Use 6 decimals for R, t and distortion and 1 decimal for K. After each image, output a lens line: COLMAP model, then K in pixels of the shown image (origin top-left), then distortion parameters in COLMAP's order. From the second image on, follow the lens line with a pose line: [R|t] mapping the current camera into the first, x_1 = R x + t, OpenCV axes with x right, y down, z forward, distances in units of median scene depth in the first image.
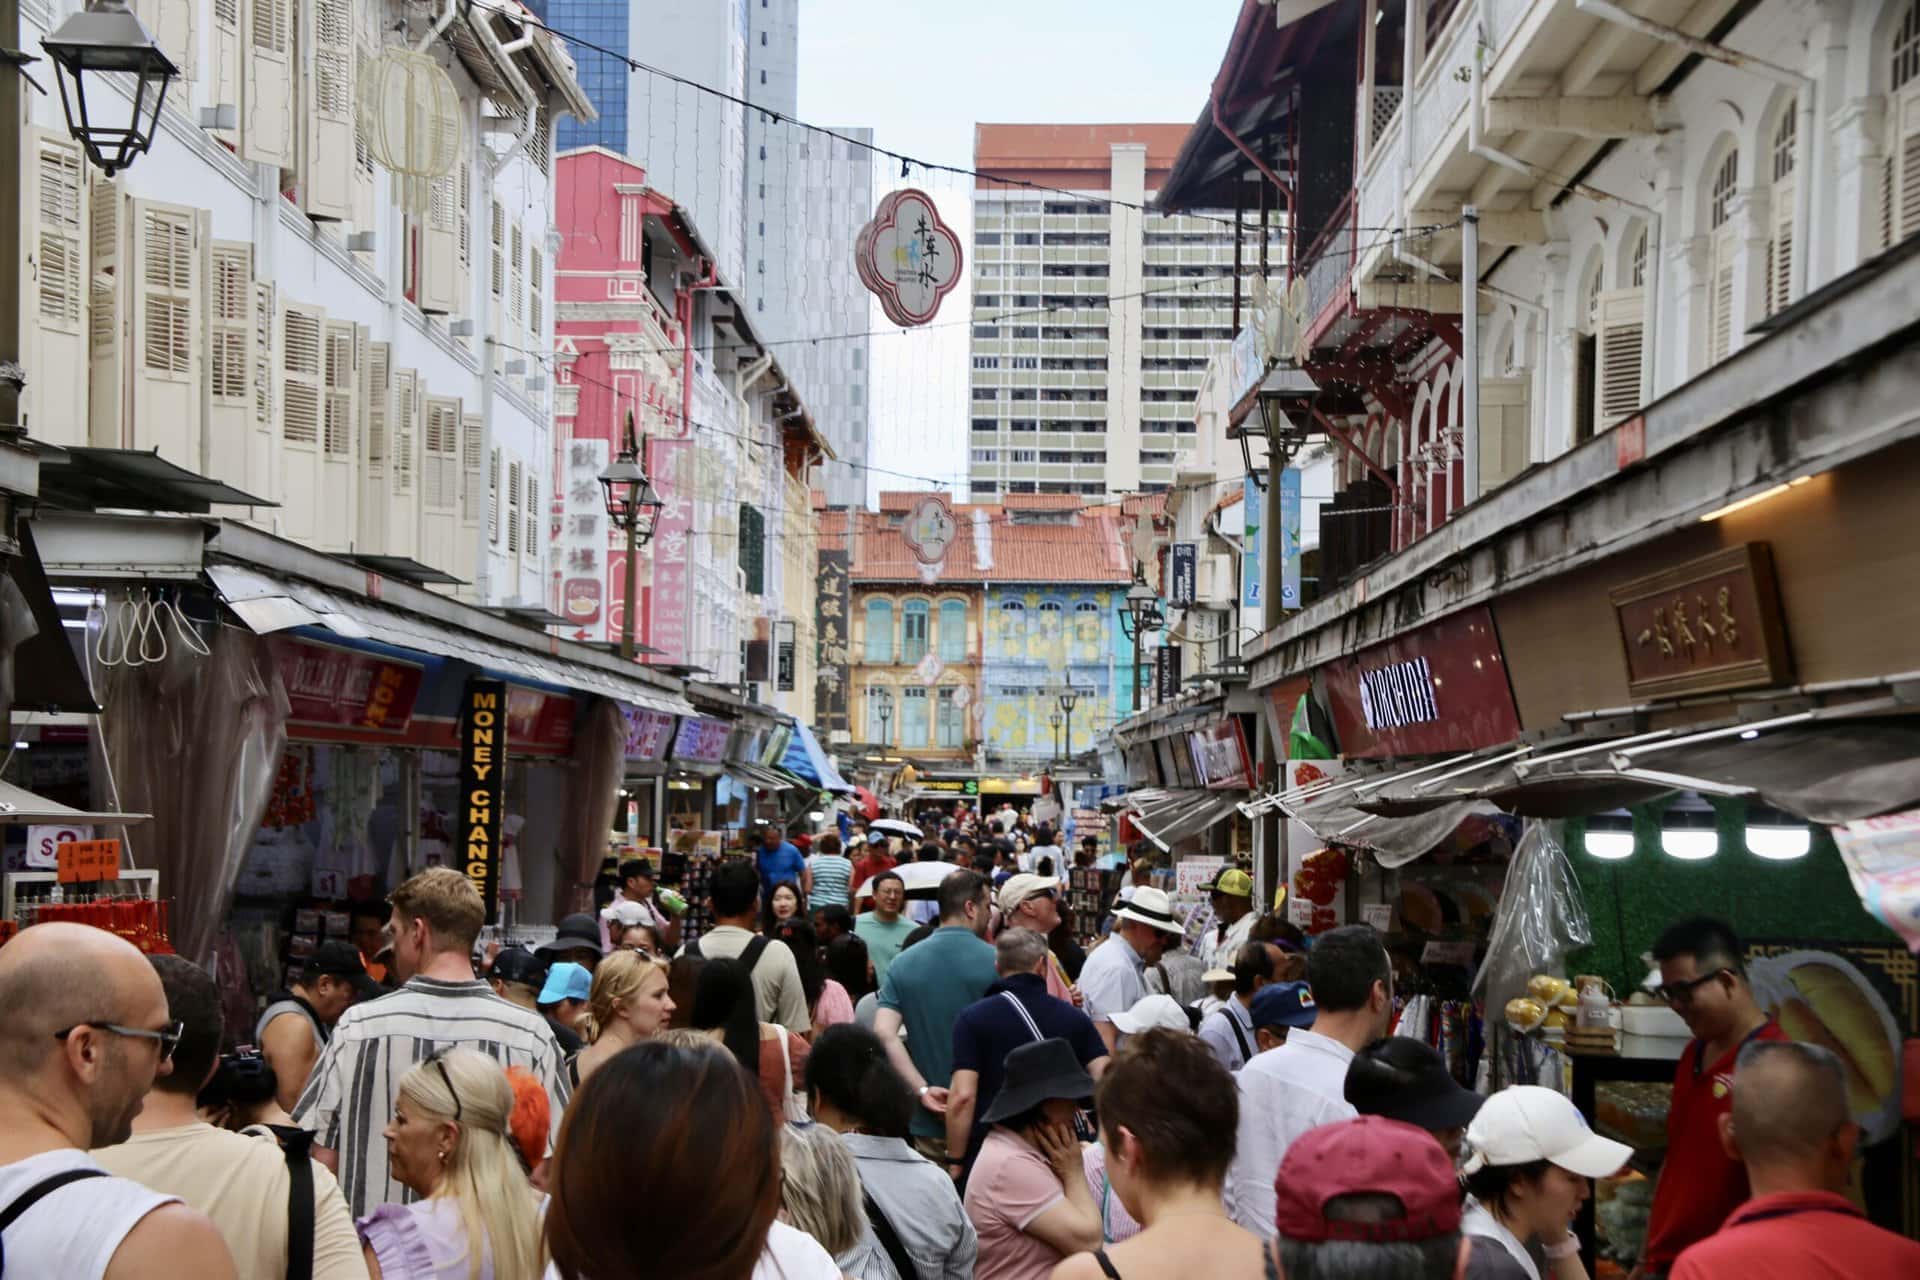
lens RADIAL K [[3190.7, 0, 960.0], [0, 3190.7, 640.0], [0, 0, 1]] dist [0.018892, 0.009103]
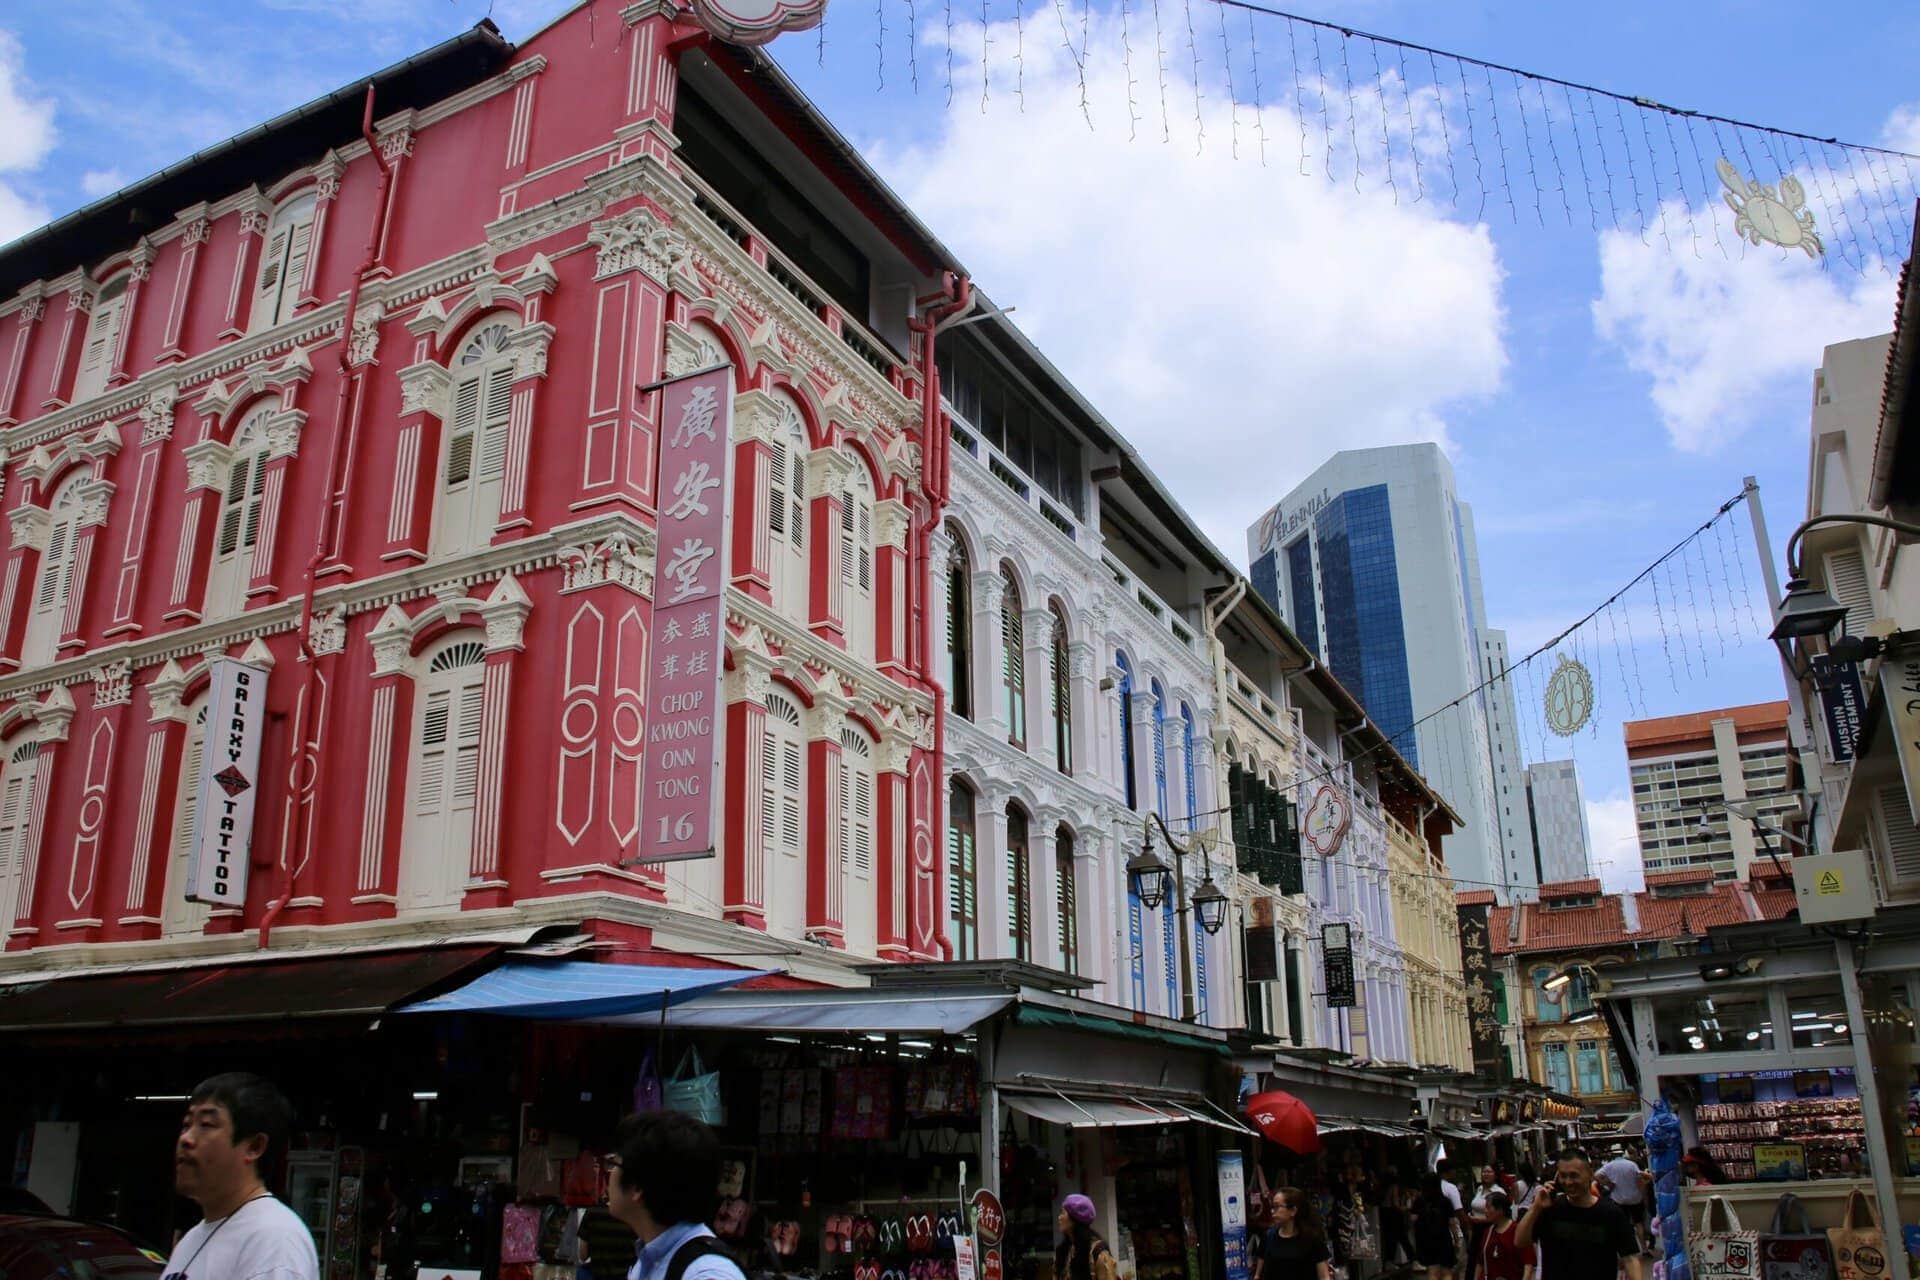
lens RADIAL K [[1511.7, 0, 960.0], [0, 1511.7, 640.0], [0, 0, 1]] dist [-0.116086, 0.006980]
pose [[0.901211, -0.167256, -0.399805, 0.020834], [0.044151, 0.953160, -0.299227, 0.028793], [0.431126, 0.252015, 0.866382, 0.463209]]
